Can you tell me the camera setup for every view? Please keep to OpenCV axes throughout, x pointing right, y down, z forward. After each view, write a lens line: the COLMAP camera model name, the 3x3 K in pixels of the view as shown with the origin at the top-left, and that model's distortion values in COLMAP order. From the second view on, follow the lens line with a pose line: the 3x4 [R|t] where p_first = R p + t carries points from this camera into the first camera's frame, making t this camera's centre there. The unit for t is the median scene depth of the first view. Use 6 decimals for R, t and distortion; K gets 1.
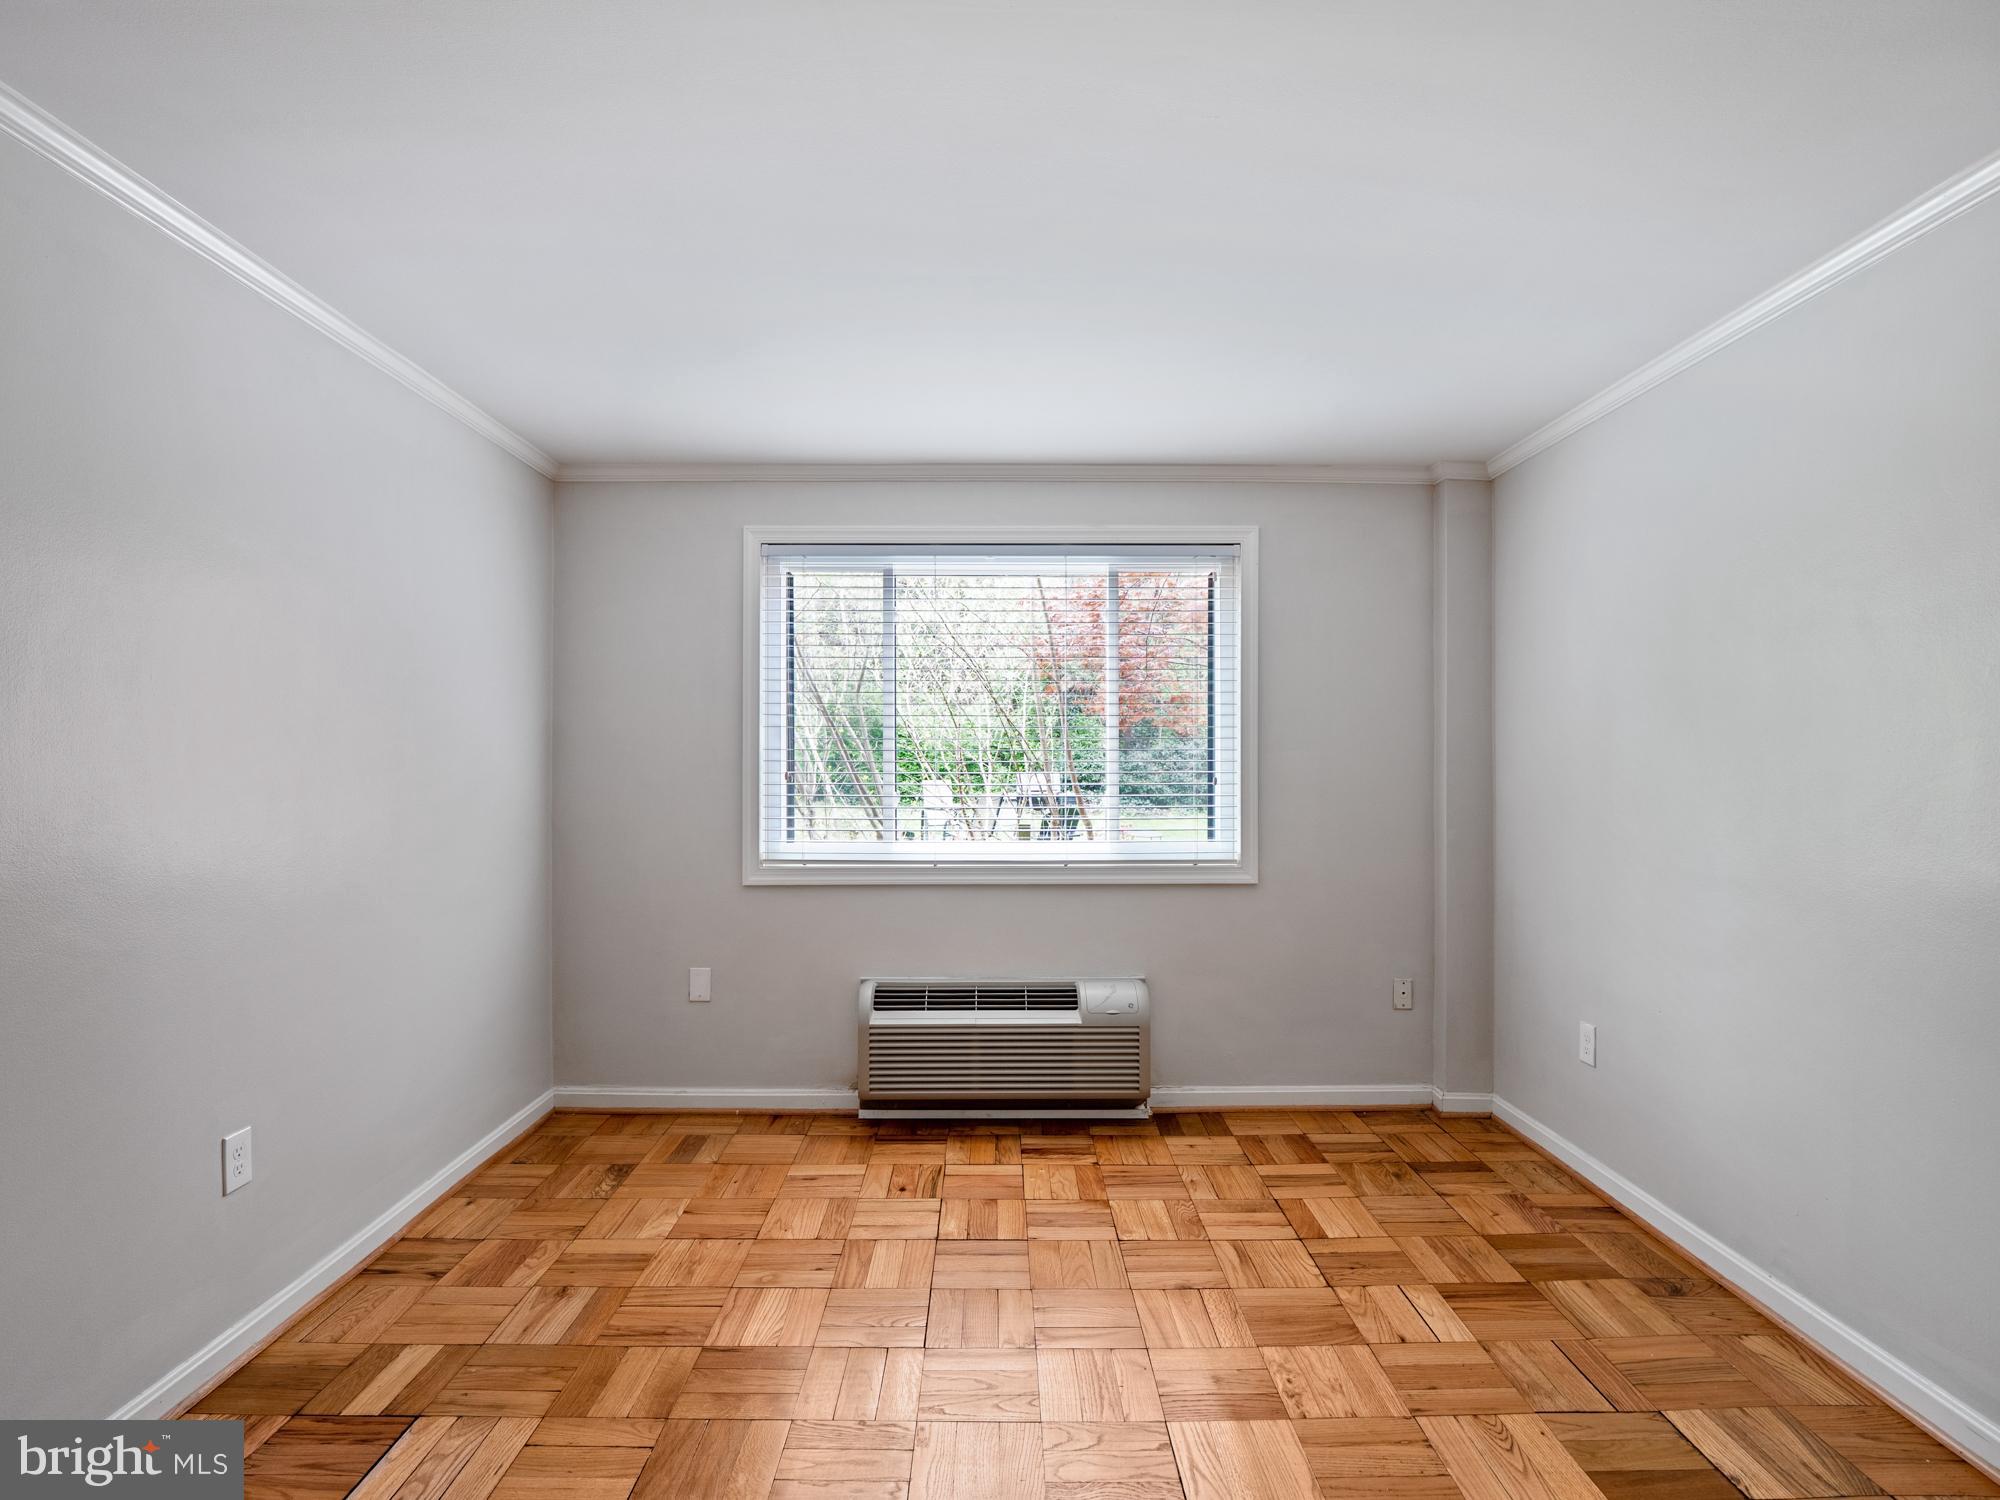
lens RADIAL K [[987.0, 0, 1006.3], [0, 987.0, 775.3], [0, 0, 1]] dist [-0.011216, -0.001692]
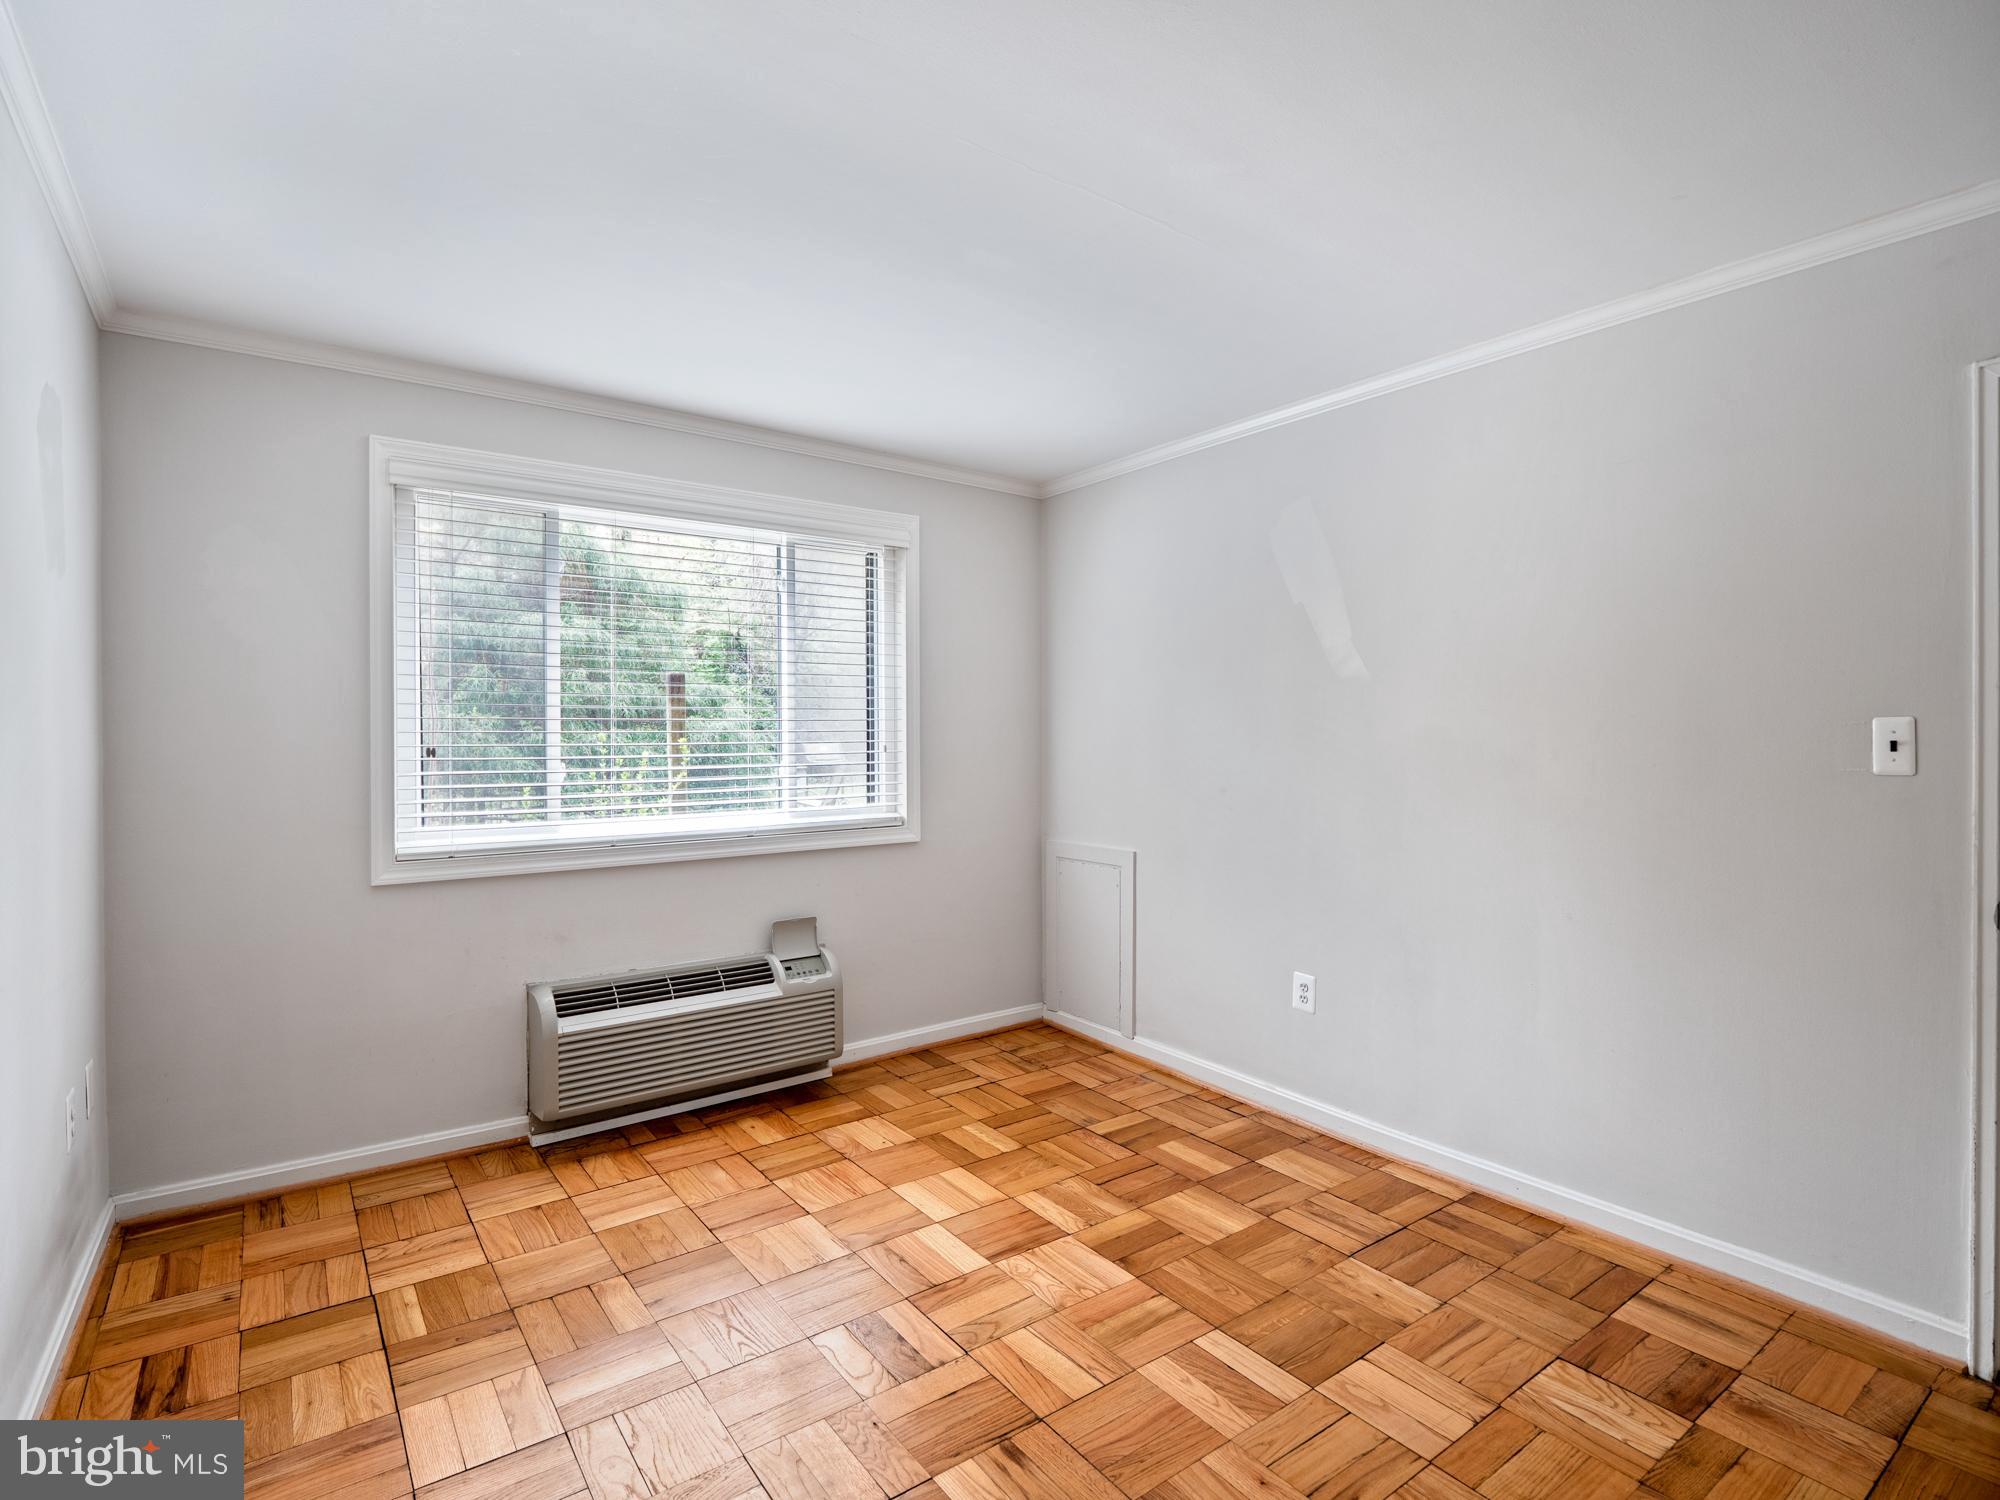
lens RADIAL K [[987.0, 0, 982.2], [0, 987.0, 739.2], [0, 0, 1]] dist [-0.011216, -0.001692]
pose [[0.807578, -0.007563, 0.589712, -0.346348], [0.007641, 0.999968, 0.002361, -0.006548], [-0.589711, 0.002599, 0.807610, 0.076548]]
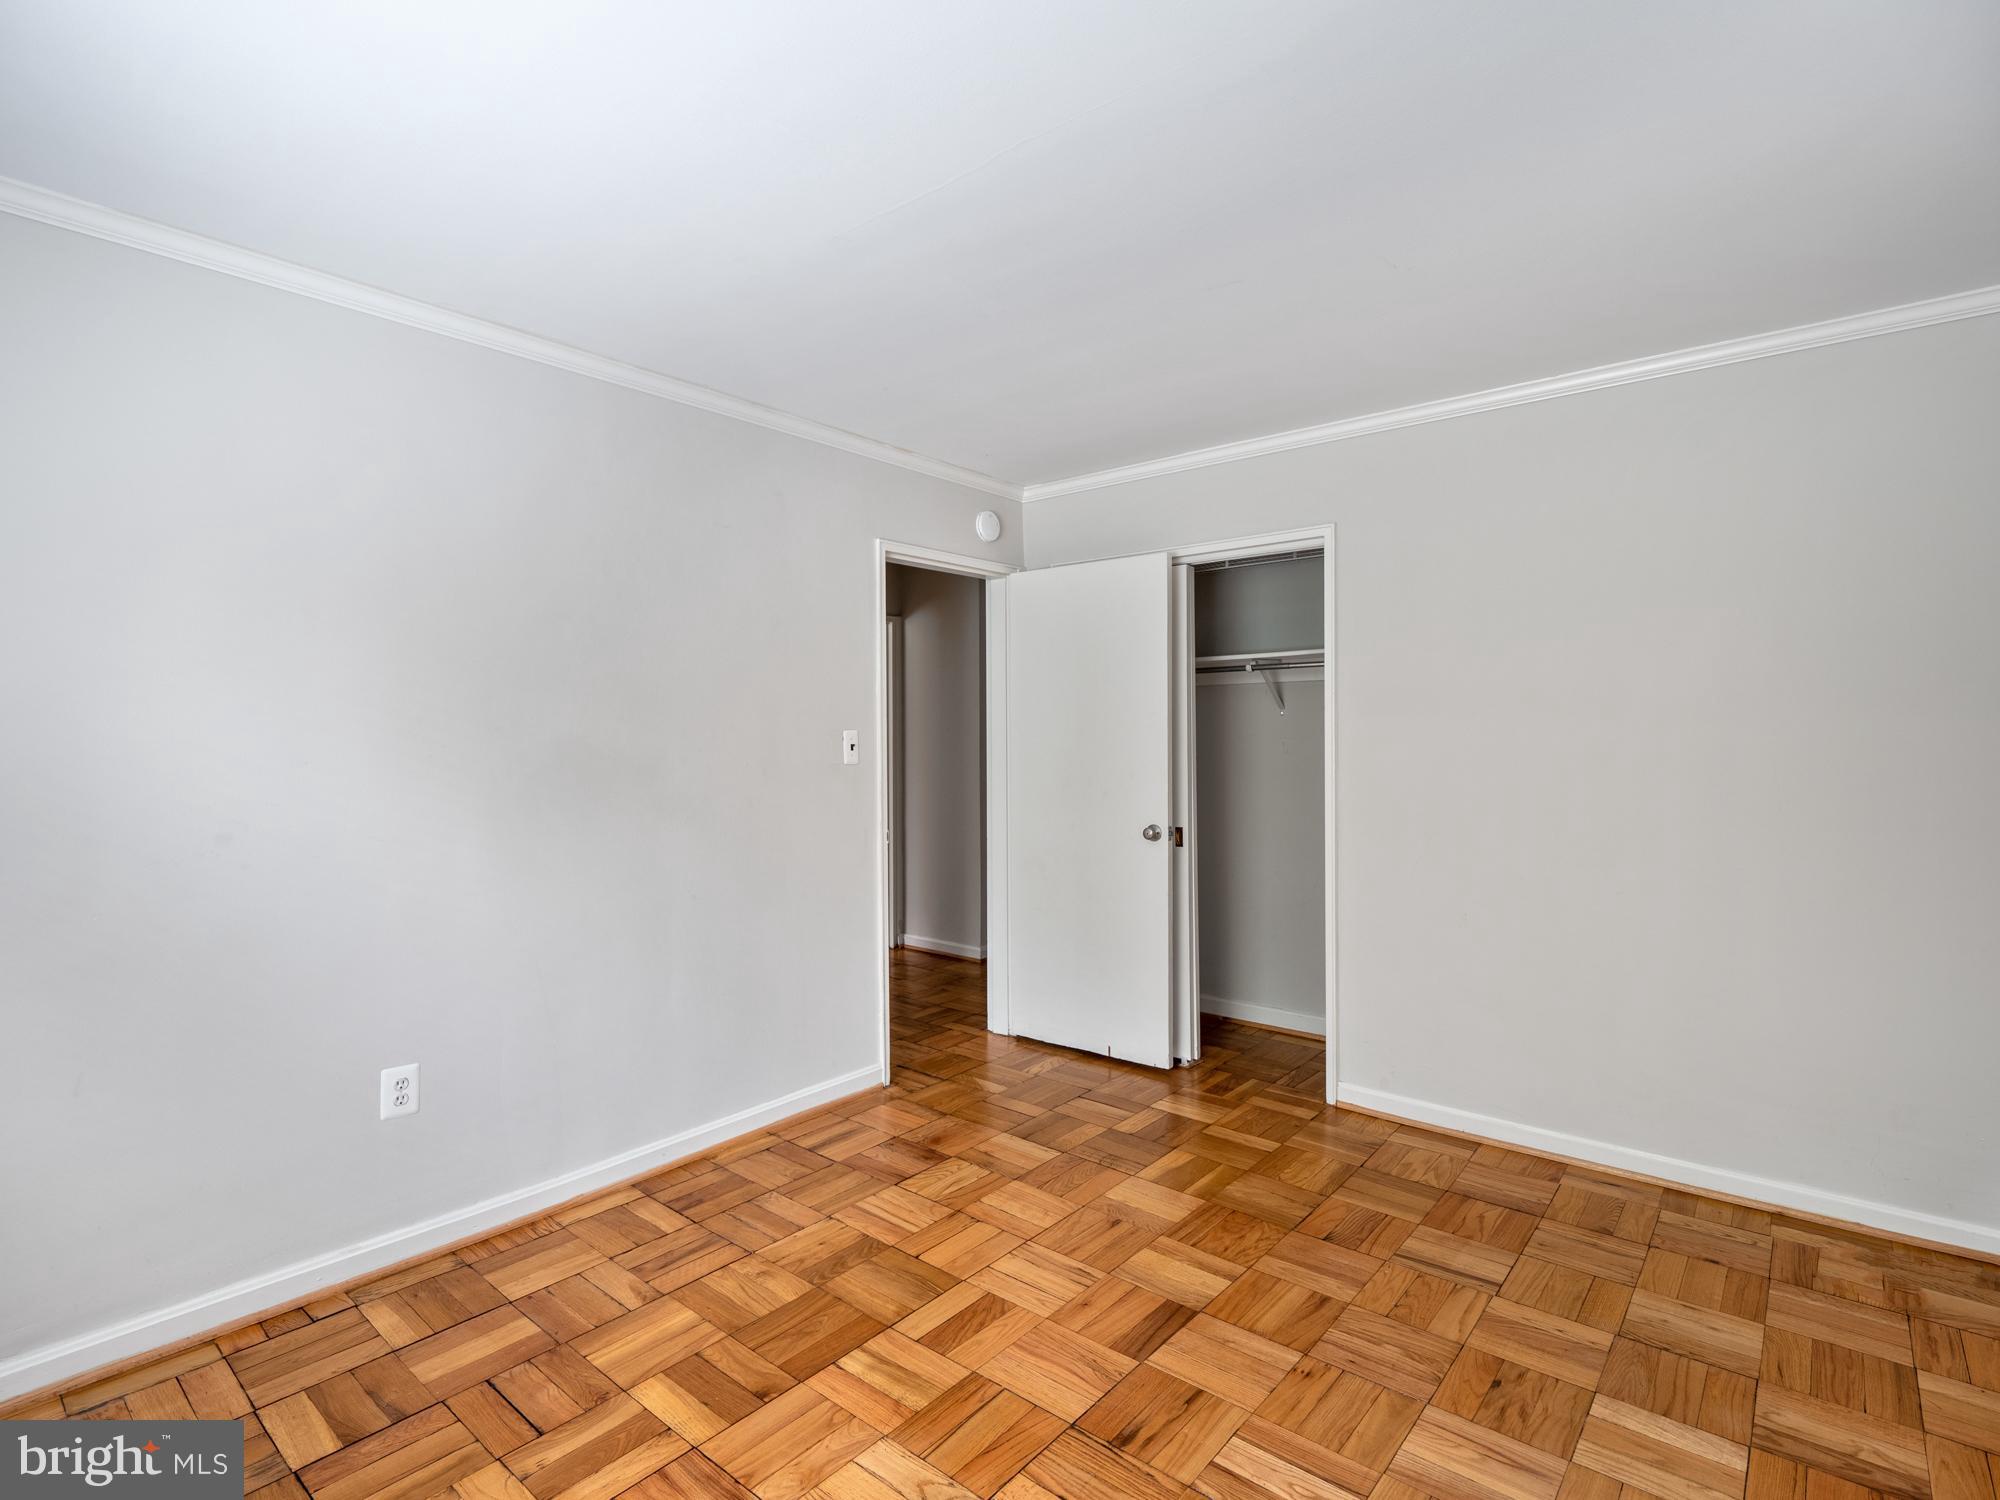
lens RADIAL K [[987.0, 0, 994.8], [0, 987.0, 754.3], [0, 0, 1]] dist [-0.011216, -0.001692]
pose [[-0.767001, -0.013952, 0.641494, -0.315714], [0.006453, 0.999545, 0.029455, -0.018232], [-0.641613, 0.026731, -0.766562, 0.916519]]
